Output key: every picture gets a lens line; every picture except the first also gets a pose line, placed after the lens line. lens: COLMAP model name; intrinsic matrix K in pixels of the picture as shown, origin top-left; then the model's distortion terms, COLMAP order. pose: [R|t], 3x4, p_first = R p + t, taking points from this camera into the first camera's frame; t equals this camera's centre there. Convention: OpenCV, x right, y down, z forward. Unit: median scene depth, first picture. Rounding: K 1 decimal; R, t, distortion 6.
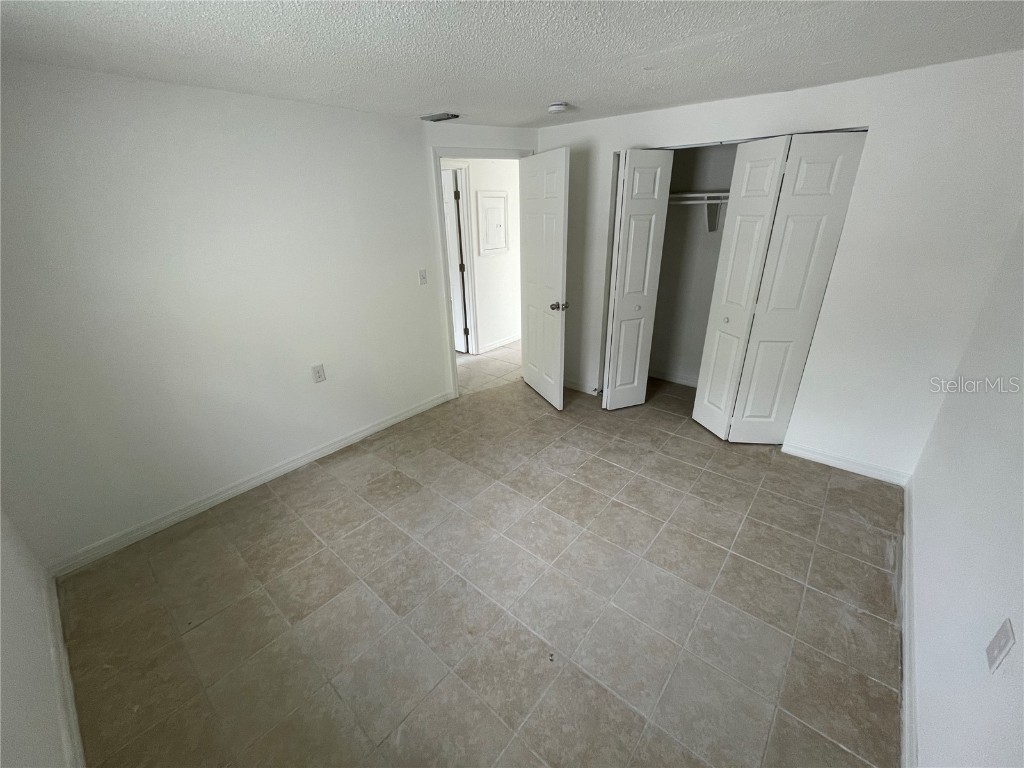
lens RADIAL K [[415.1, 0, 510.1], [0, 415.1, 382.4], [0, 0, 1]] dist [-0.001012, 0.000031]
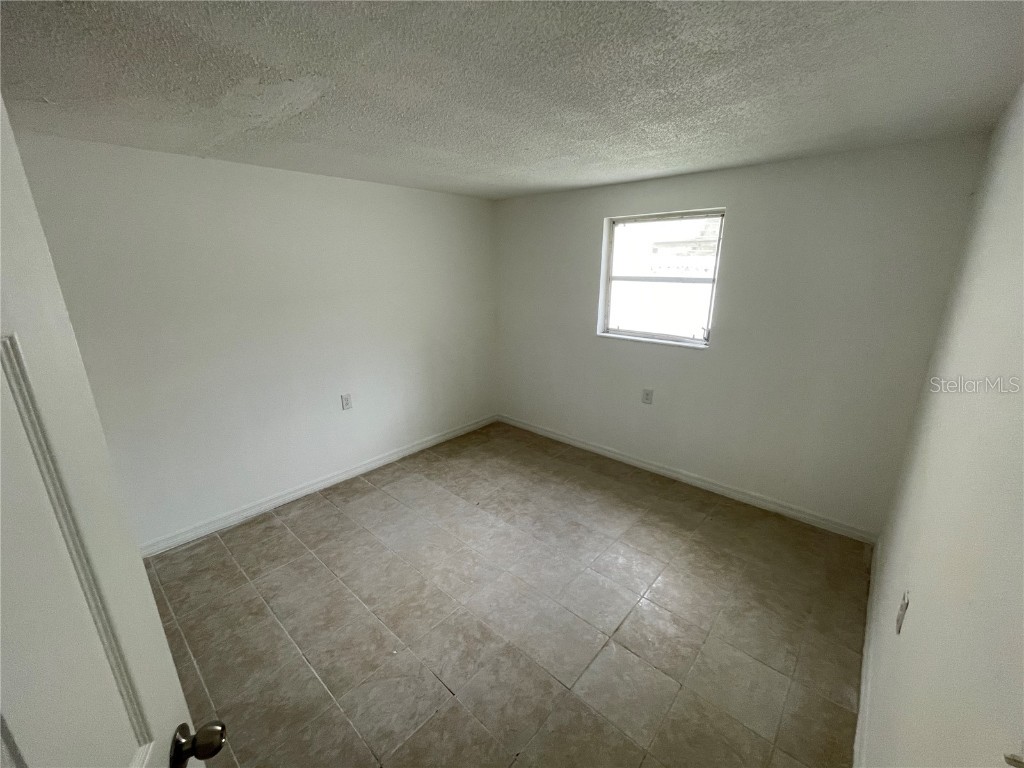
lens RADIAL K [[415.1, 0, 510.1], [0, 415.1, 382.4], [0, 0, 1]] dist [-0.001012, 0.000031]
pose [[-0.999178, 0.025067, 0.031872, -0.081486], [0.039565, 0.774792, 0.630977, -0.677926], [-0.008878, 0.631719, -0.775147, 1.588633]]
